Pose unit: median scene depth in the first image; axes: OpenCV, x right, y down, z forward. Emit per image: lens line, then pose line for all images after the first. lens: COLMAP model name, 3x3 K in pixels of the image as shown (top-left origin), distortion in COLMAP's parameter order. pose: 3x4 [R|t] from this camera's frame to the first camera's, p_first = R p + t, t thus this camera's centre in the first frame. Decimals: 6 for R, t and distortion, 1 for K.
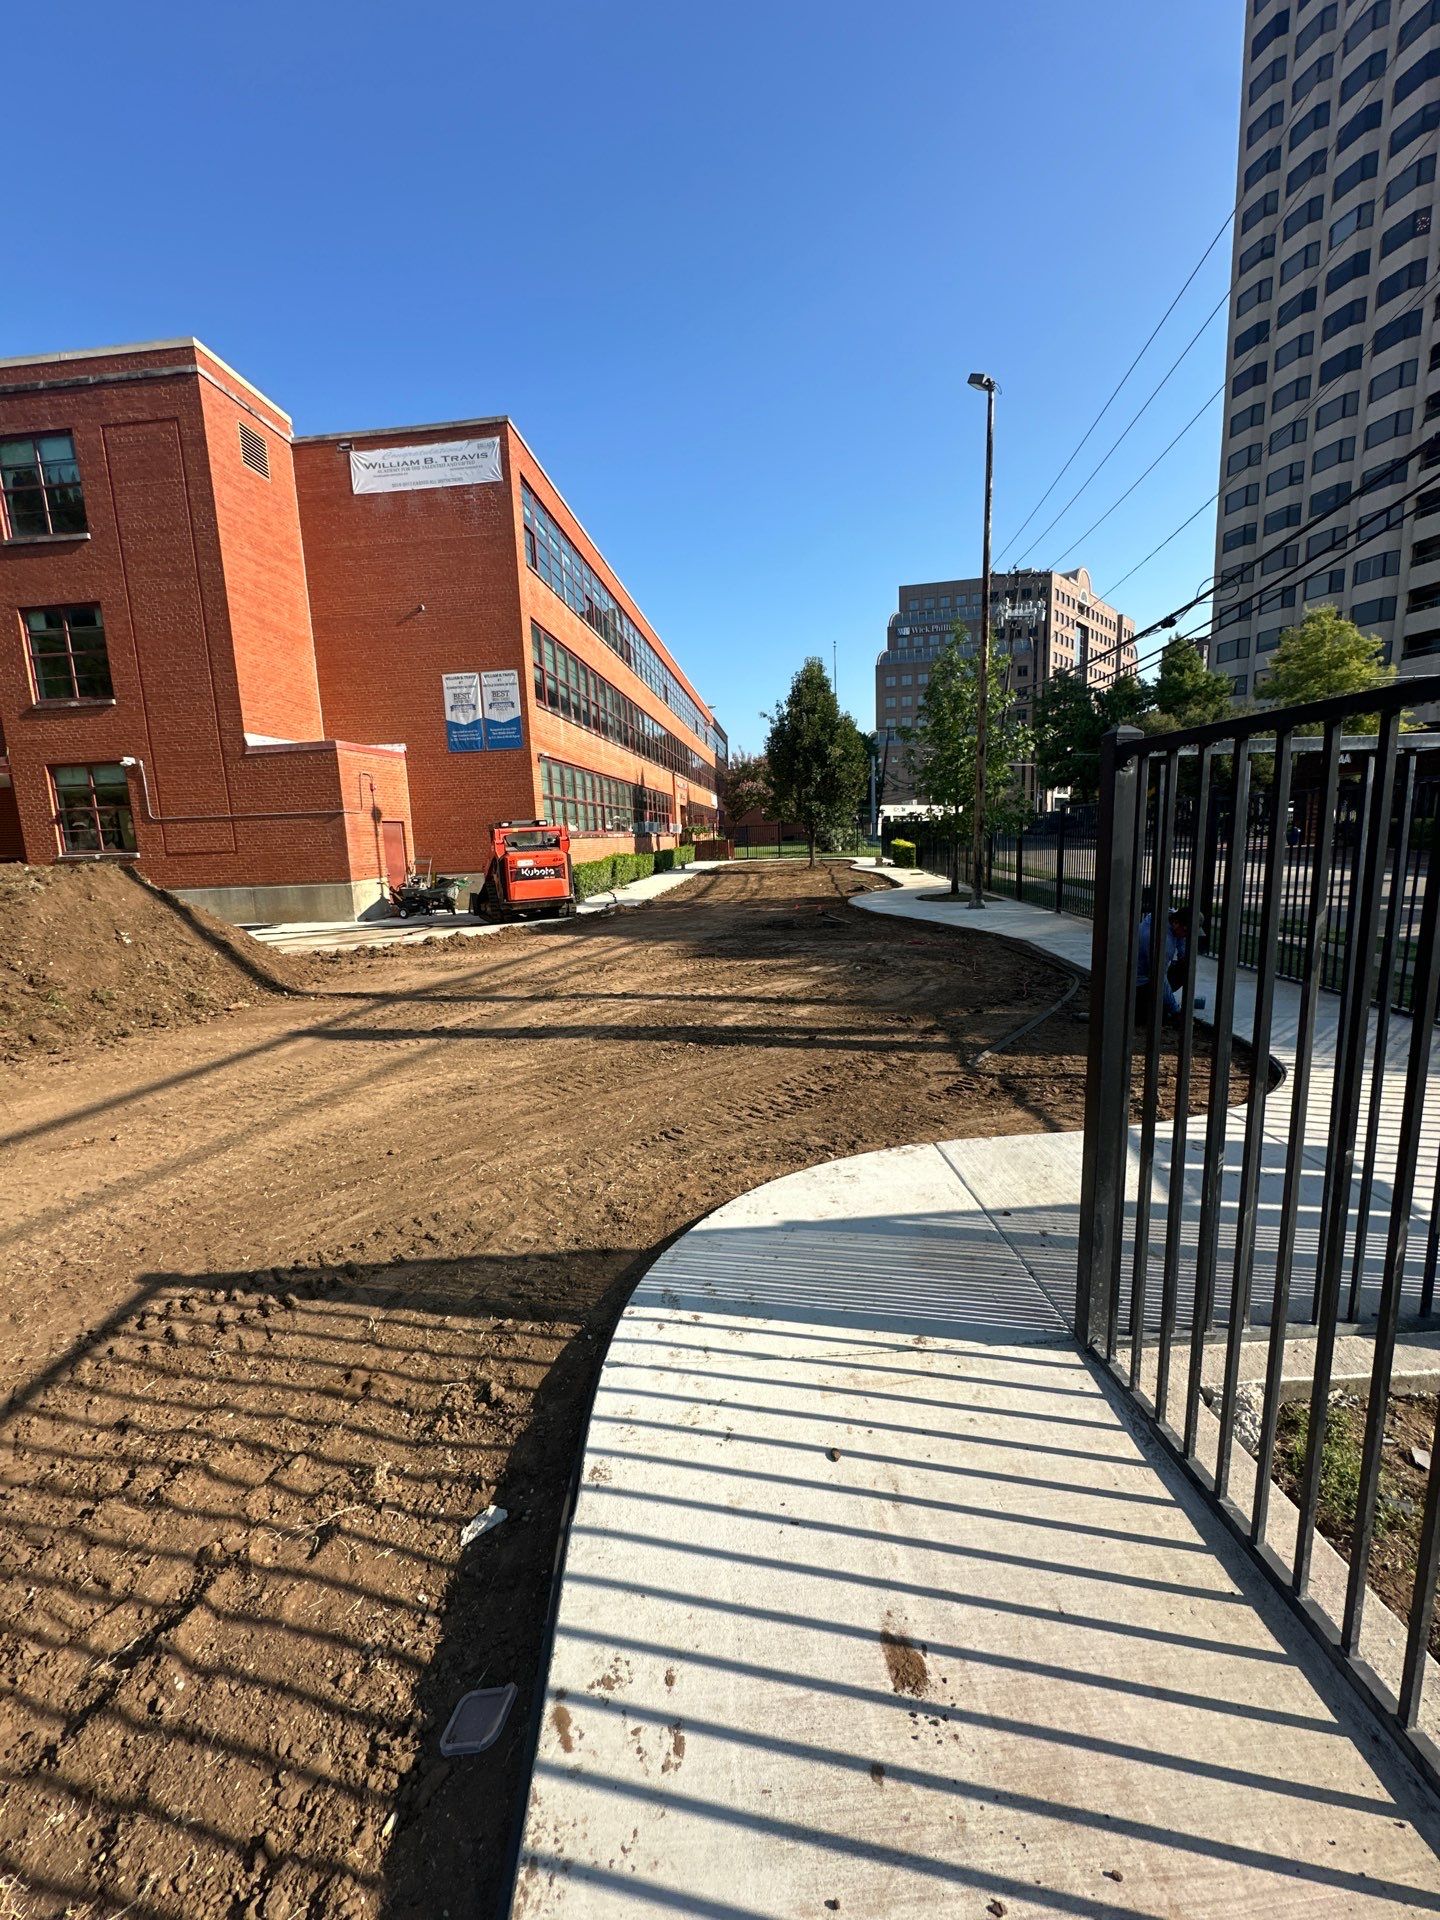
lens RADIAL K [[772.5, 0, 723.3], [0, 772.5, 956.9], [0, 0, 1]] dist [-0.002716, -0.000235]
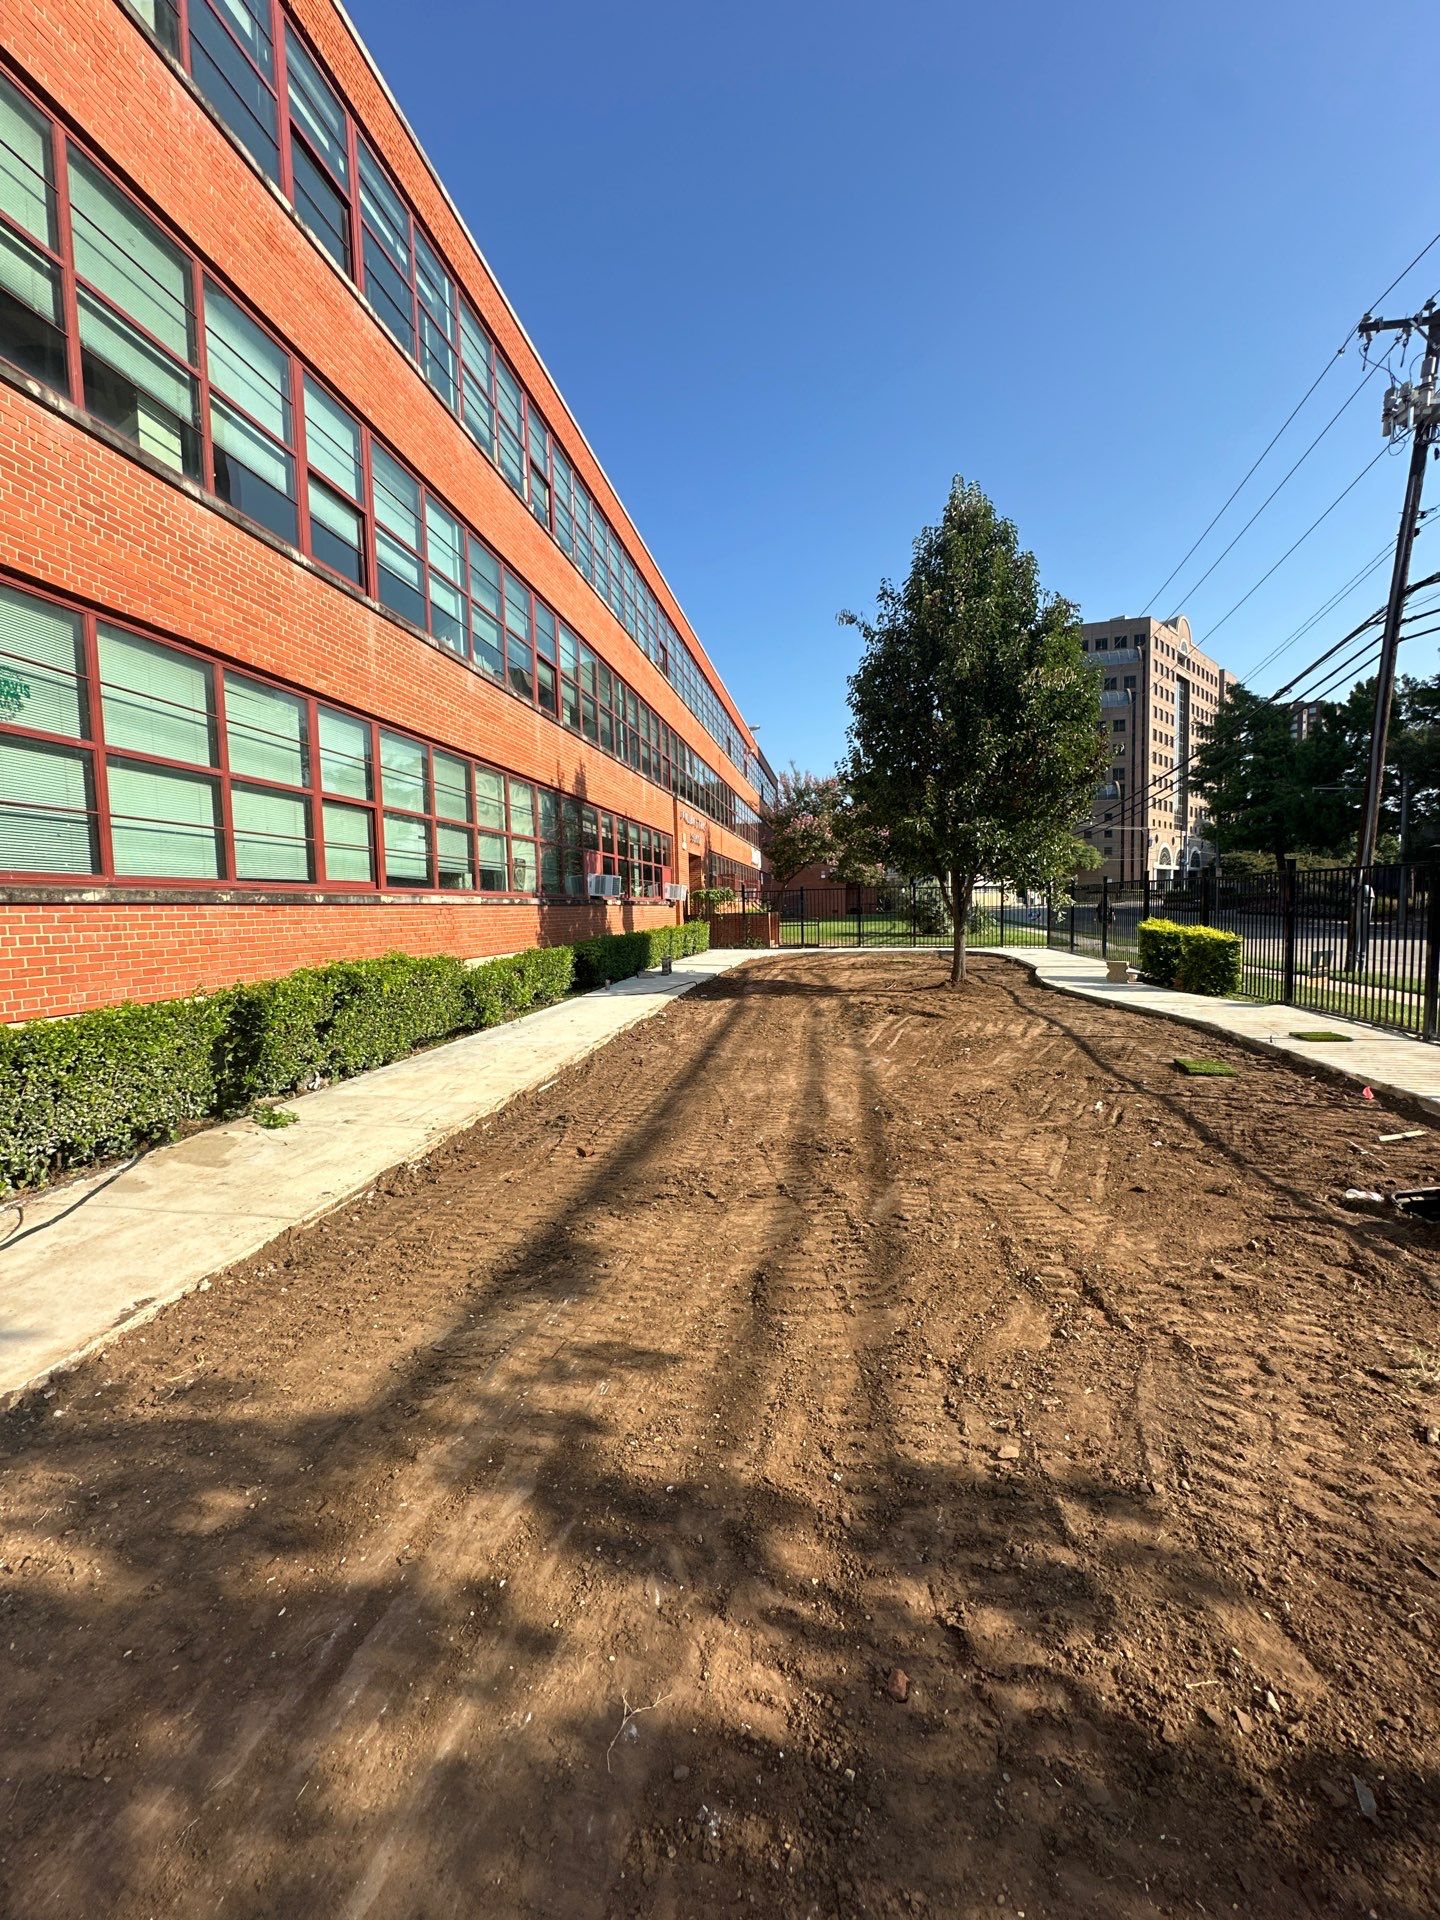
lens RADIAL K [[772.5, 0, 723.3], [0, 772.5, 956.9], [0, 0, 1]] dist [-0.002716, -0.000235]
pose [[0.997513, 0.018474, -0.068016, 0.028112], [-0.024518, 0.995718, -0.089133, -0.154232], [0.066078, 0.090579, 0.993695, 0.983858]]
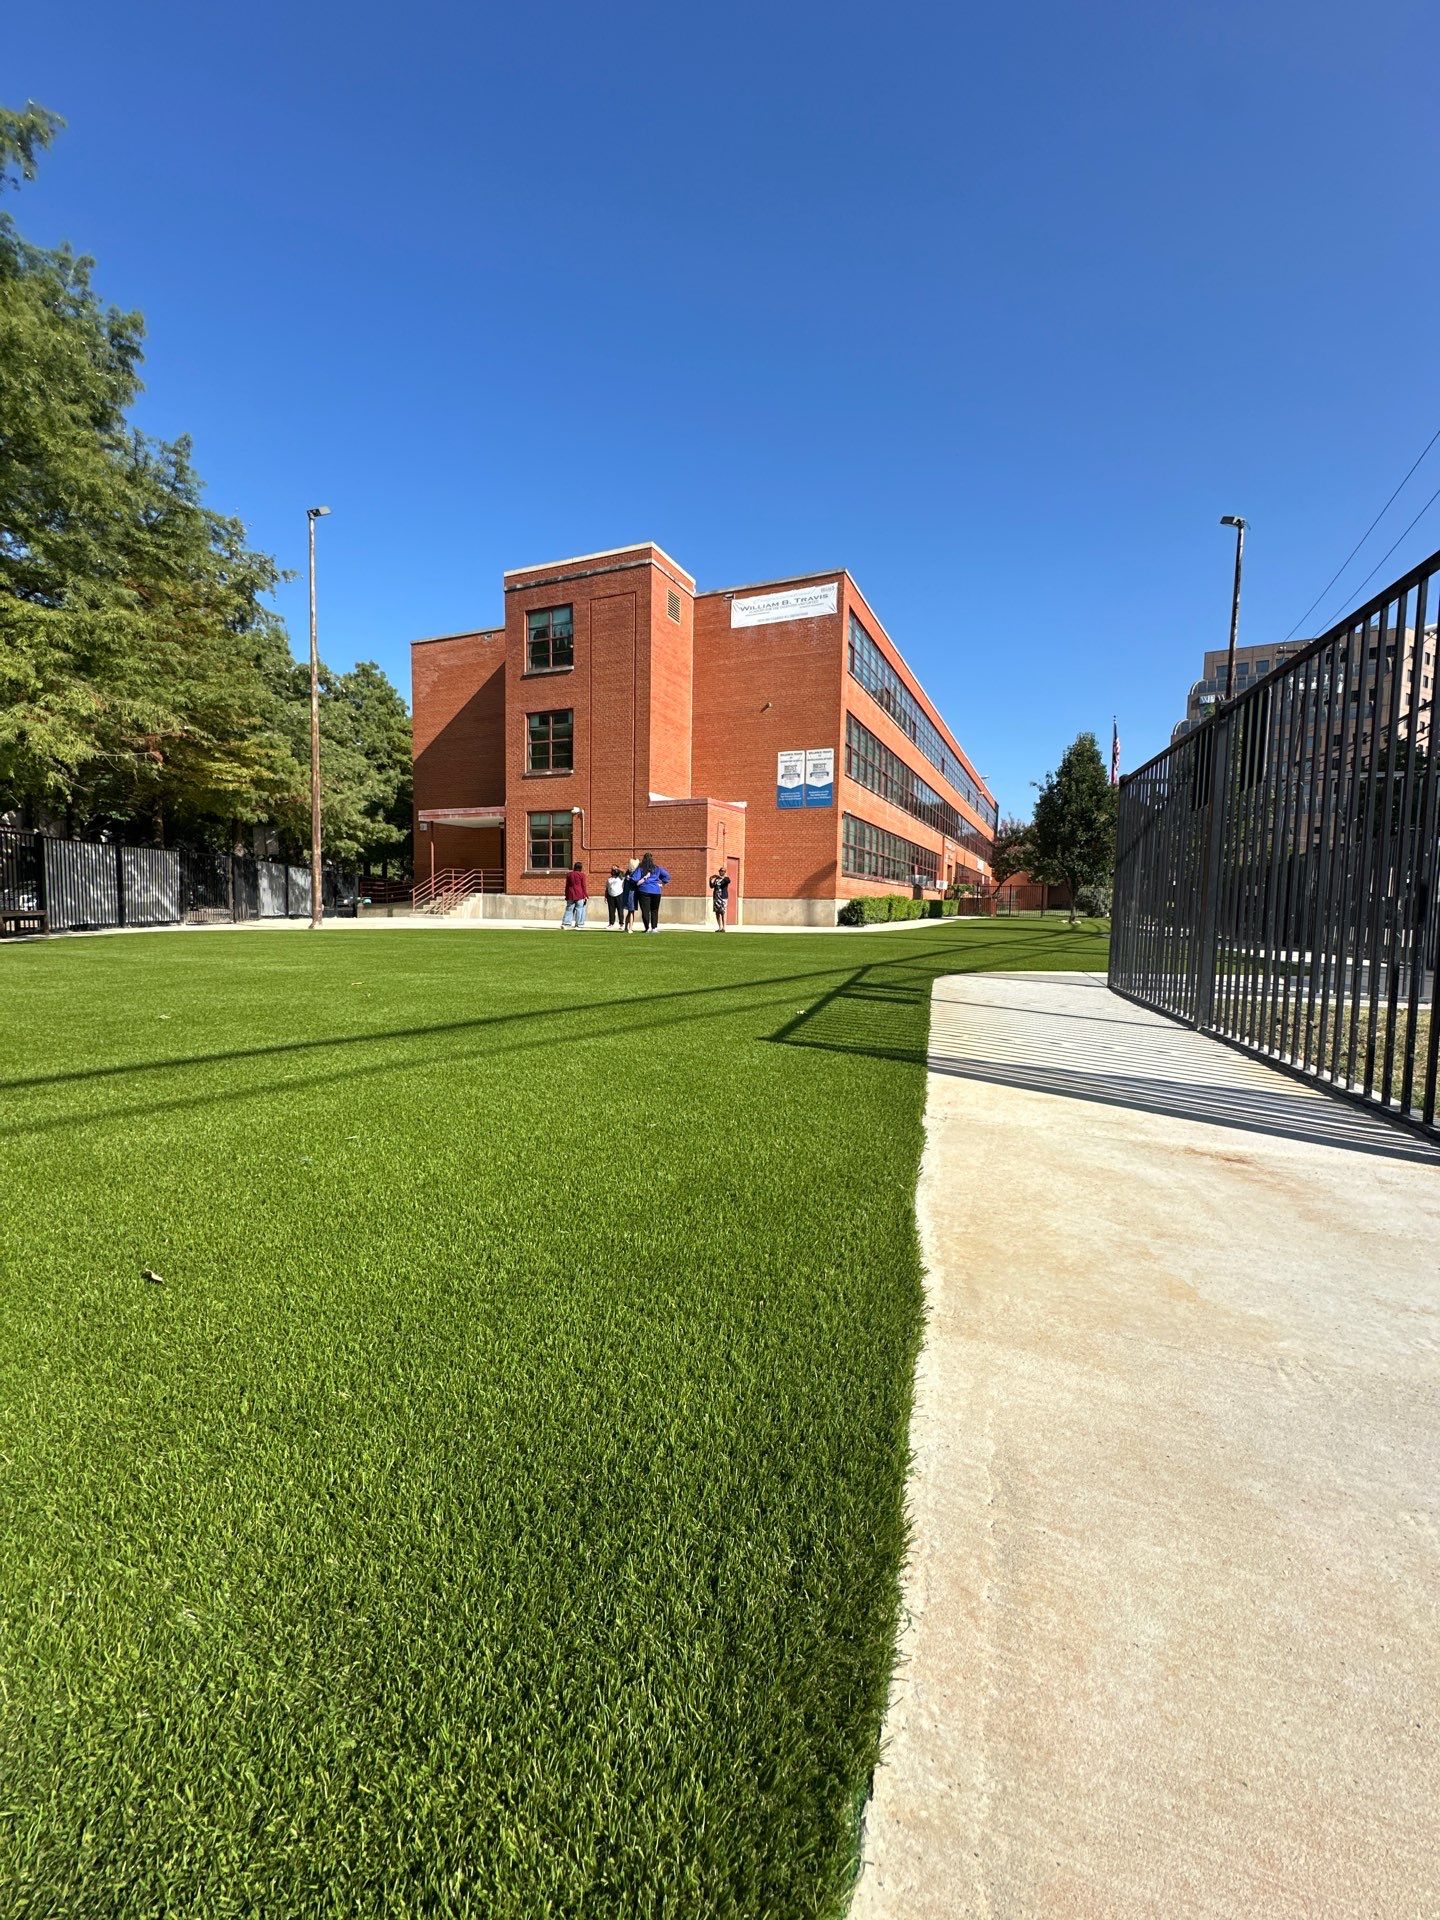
lens RADIAL K [[772.5, 0, 723.3], [0, 772.5, 956.9], [0, 0, 1]] dist [-0.002716, -0.000235]
pose [[0.945242, 0.074920, -0.317655, 0.002337], [-0.102166, 0.992303, -0.069975, 0.096749], [0.309967, 0.098597, 0.945621, -0.279735]]
